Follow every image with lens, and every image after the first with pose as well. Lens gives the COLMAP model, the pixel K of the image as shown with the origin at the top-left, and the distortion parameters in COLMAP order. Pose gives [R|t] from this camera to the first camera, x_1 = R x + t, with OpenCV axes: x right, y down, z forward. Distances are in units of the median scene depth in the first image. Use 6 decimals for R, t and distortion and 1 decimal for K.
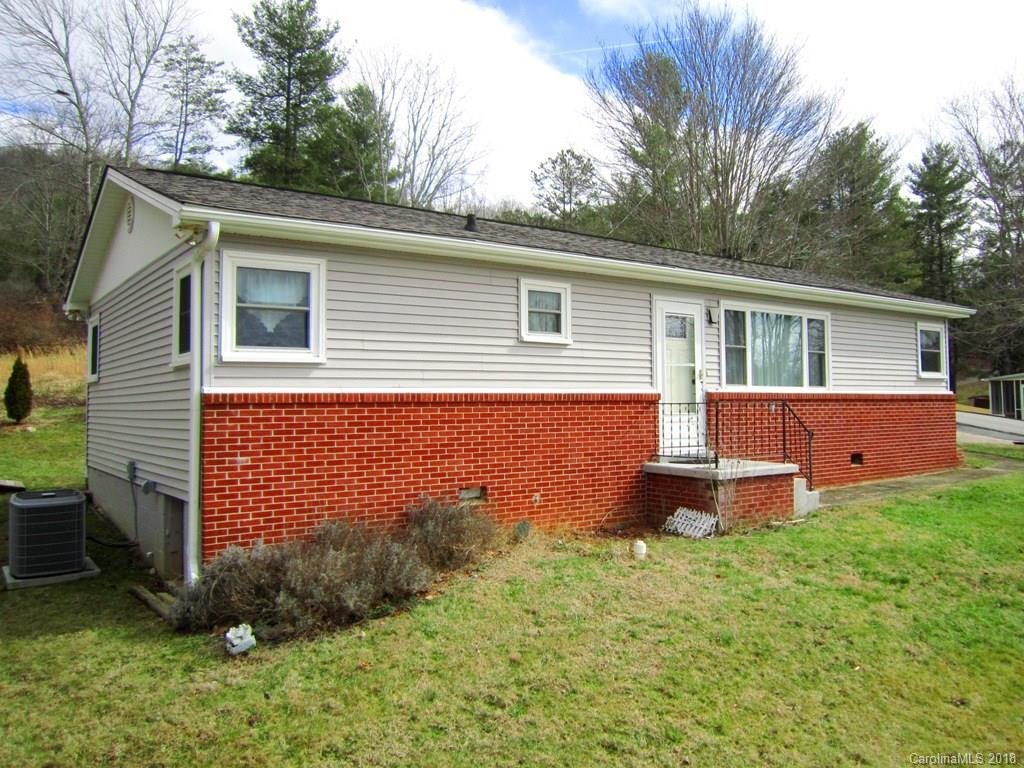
lens RADIAL K [[810.4, 0, 521.0], [0, 810.4, 378.7], [0, 0, 1]] dist [-0.030237, -0.003597]
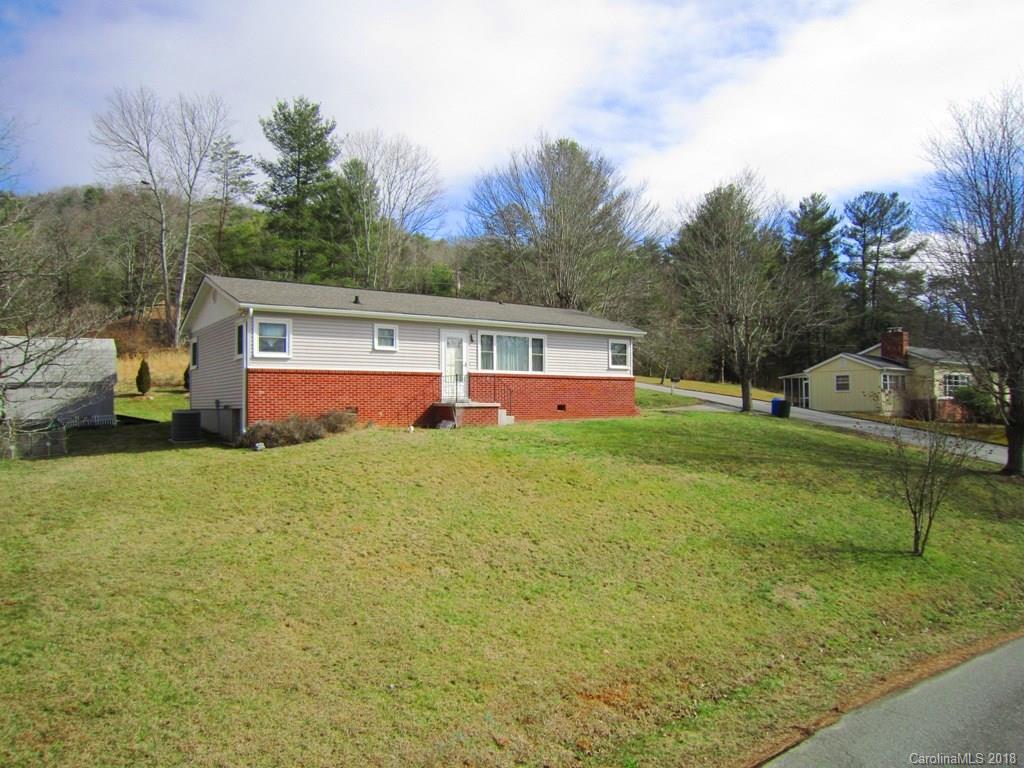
lens RADIAL K [[739.7, 0, 501.8], [0, 739.7, 386.3], [0, 0, 1]] dist [-0.038219, 0.003774]
pose [[0.999646, -0.000726, -0.026611, 0.349429], [0.000761, 0.999999, 0.001309, 0.048666], [0.026610, -0.001329, 0.999645, -0.959380]]
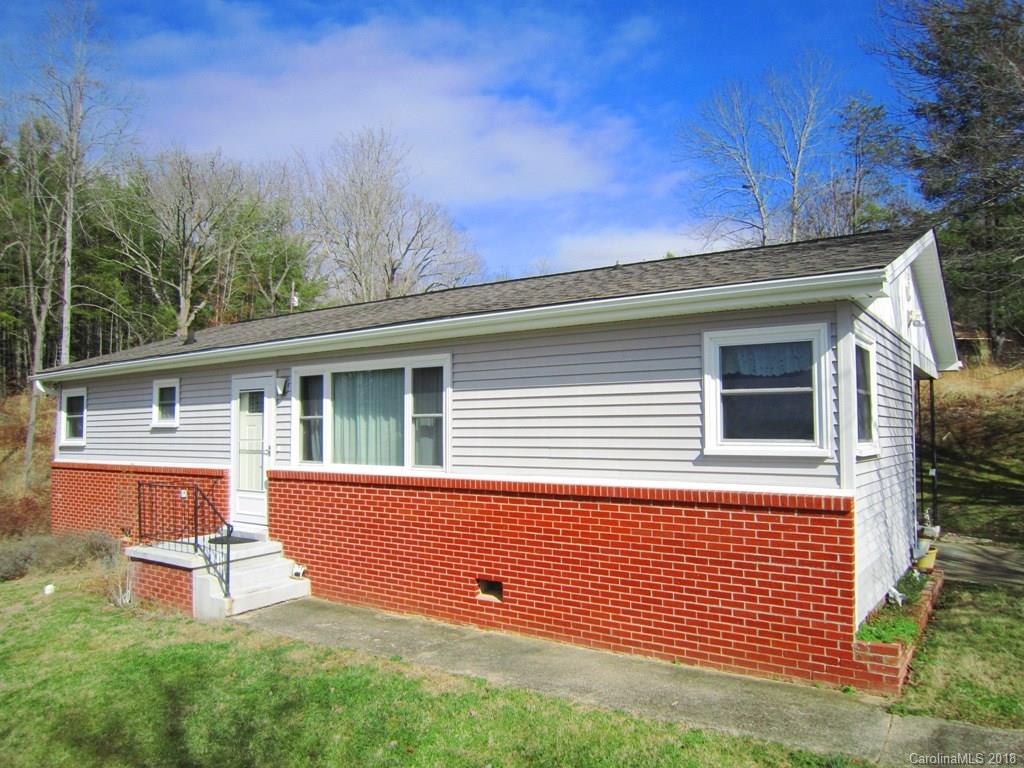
lens RADIAL K [[739.7, 0, 514.9], [0, 739.7, 390.4], [0, 0, 1]] dist [-0.038219, 0.003774]
pose [[0.308113, -0.056212, -0.949688, 1.056748], [0.026940, 0.998368, -0.050353, -0.022773], [0.950968, -0.010070, 0.309125, 0.941736]]
